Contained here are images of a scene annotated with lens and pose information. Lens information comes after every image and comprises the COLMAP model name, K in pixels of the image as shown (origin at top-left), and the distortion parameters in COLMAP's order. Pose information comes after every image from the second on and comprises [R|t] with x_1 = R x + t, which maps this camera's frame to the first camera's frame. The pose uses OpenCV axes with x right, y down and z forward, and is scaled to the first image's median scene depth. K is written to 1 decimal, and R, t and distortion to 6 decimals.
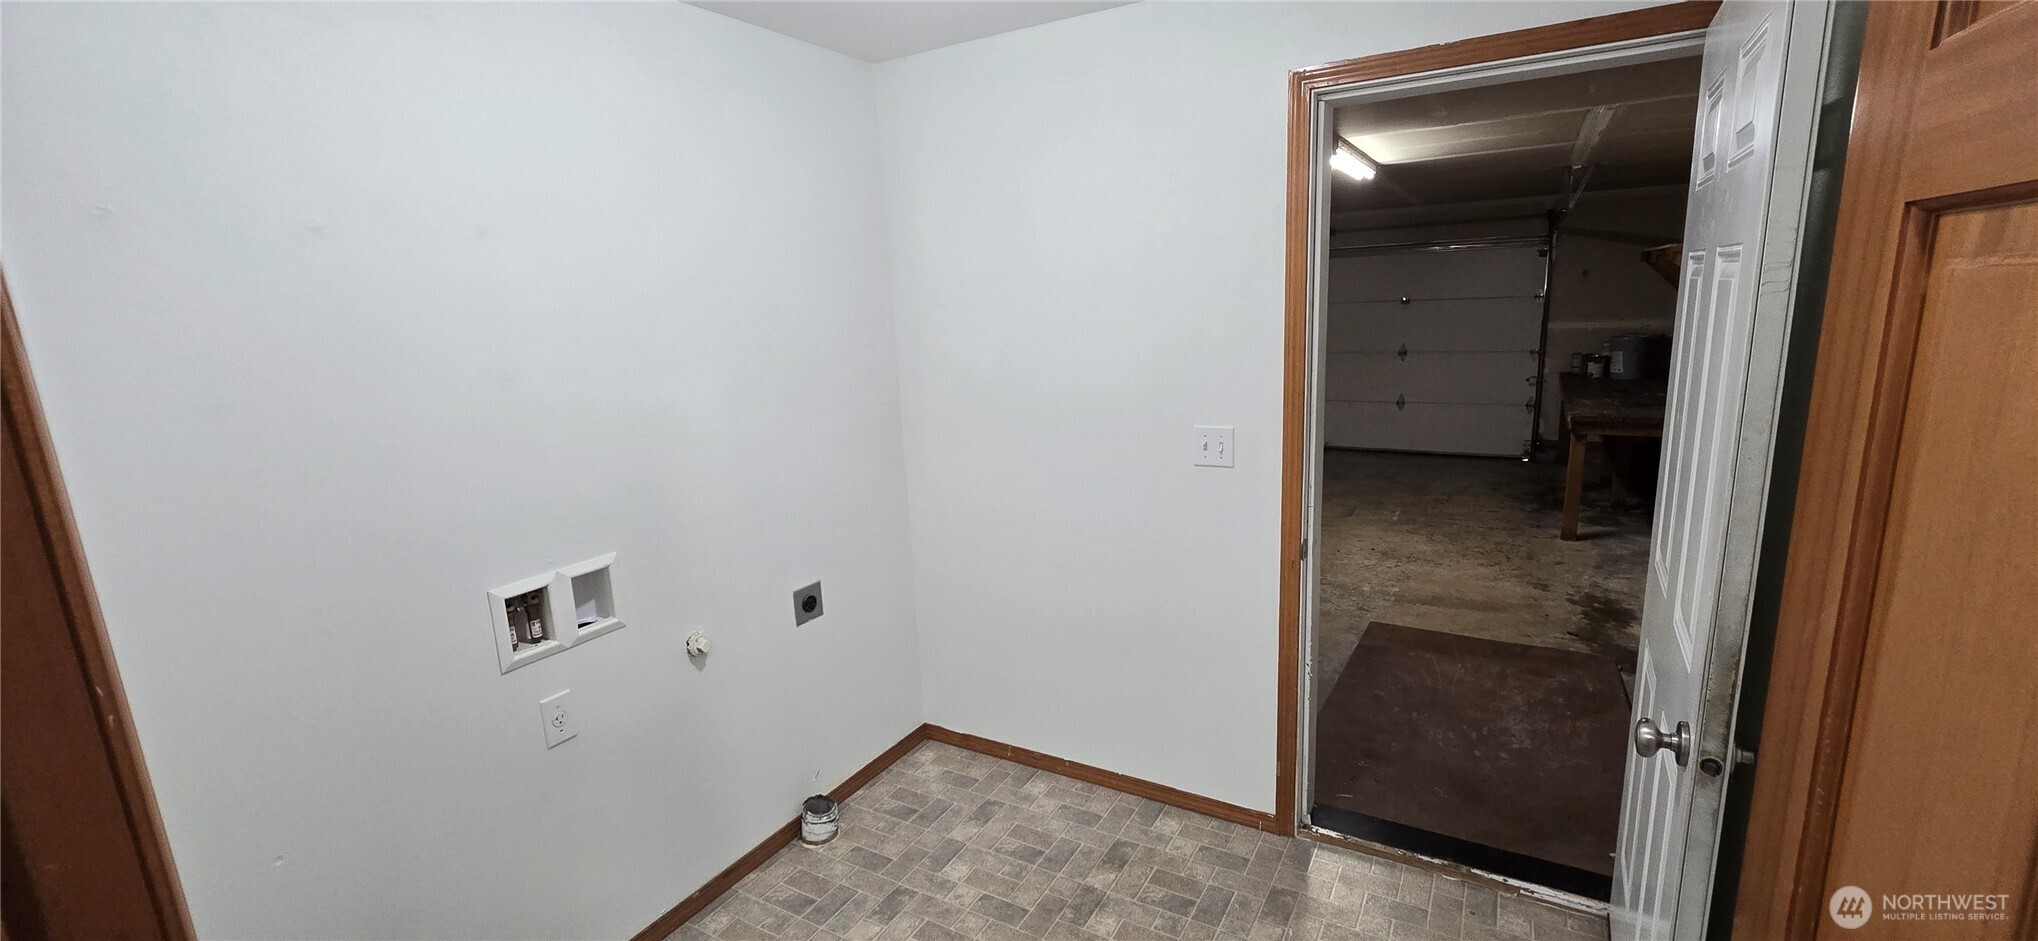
lens RADIAL K [[834.5, 0, 1030.7], [0, 834.5, 473.4], [0, 0, 1]] dist [-0.006390, 0.000604]
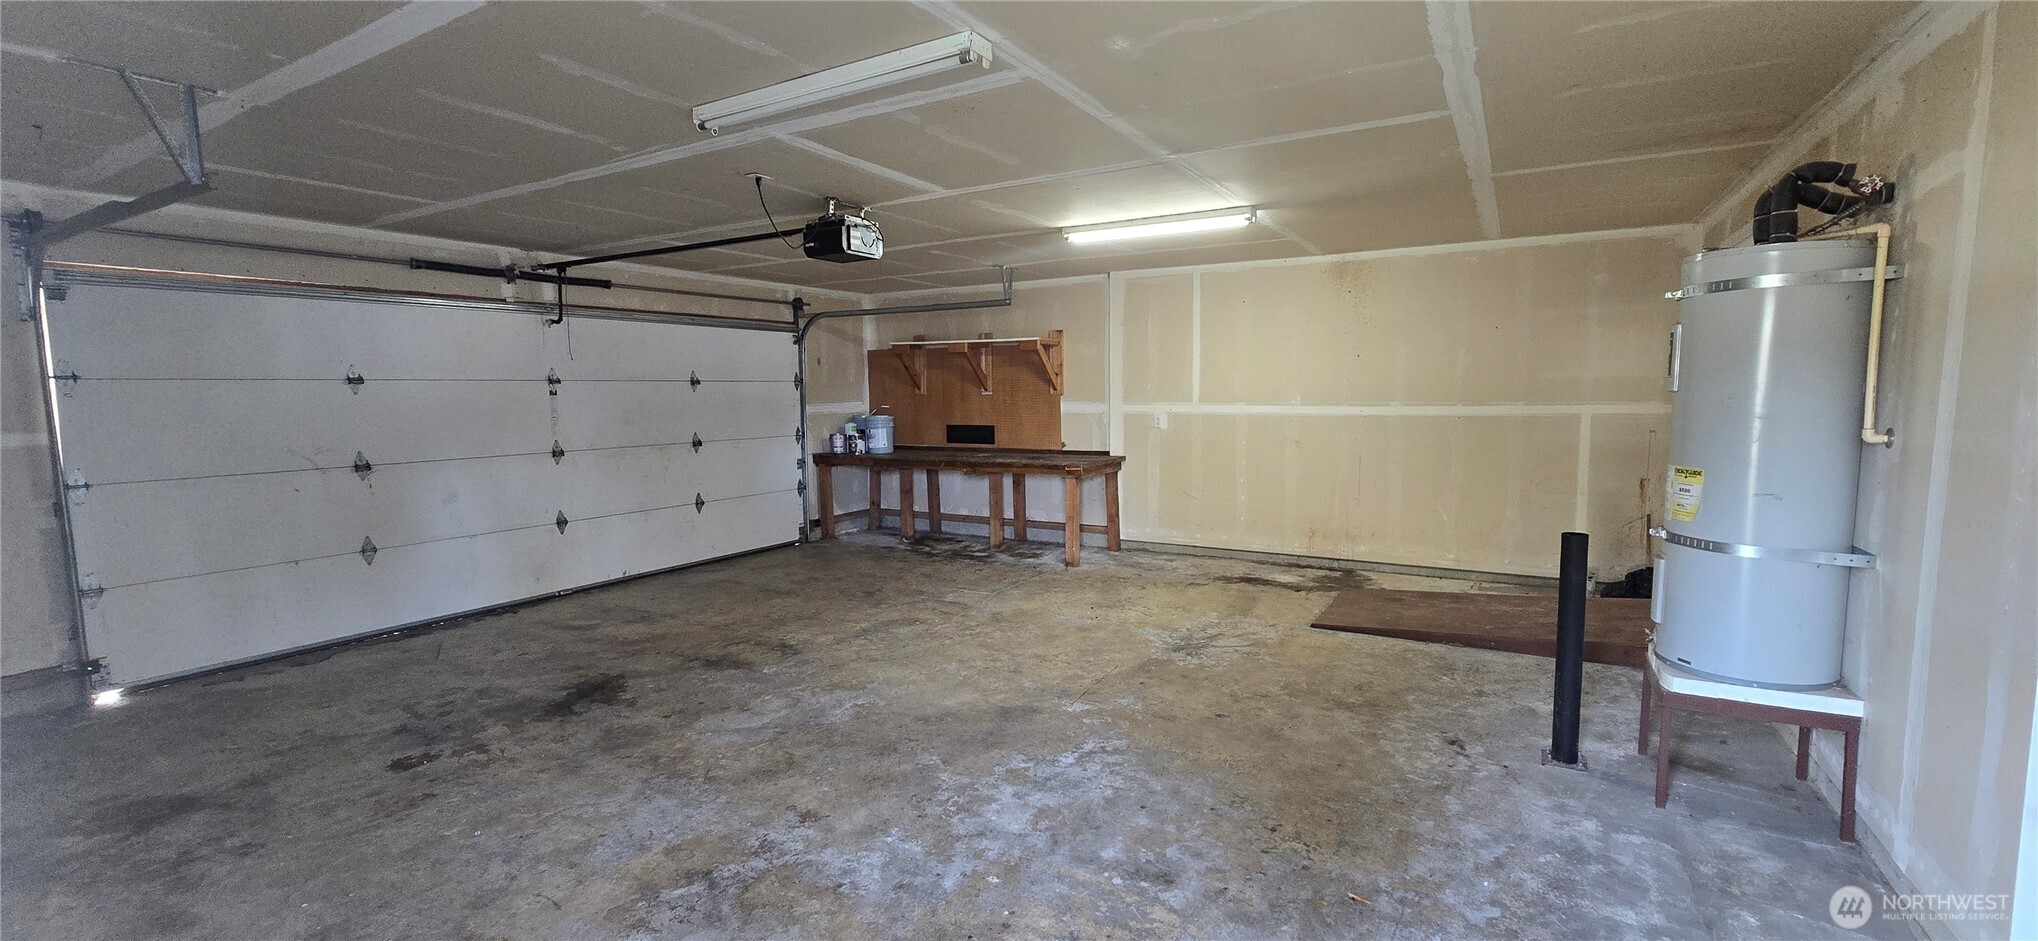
lens RADIAL K [[834.5, 0, 1030.7], [0, 834.5, 473.4], [0, 0, 1]] dist [-0.006390, 0.000604]
pose [[-0.005219, -0.066155, 0.997796, -0.415832], [0.214832, 0.974437, 0.065729, -0.106810], [-0.976637, 0.214702, 0.009127, 0.729224]]
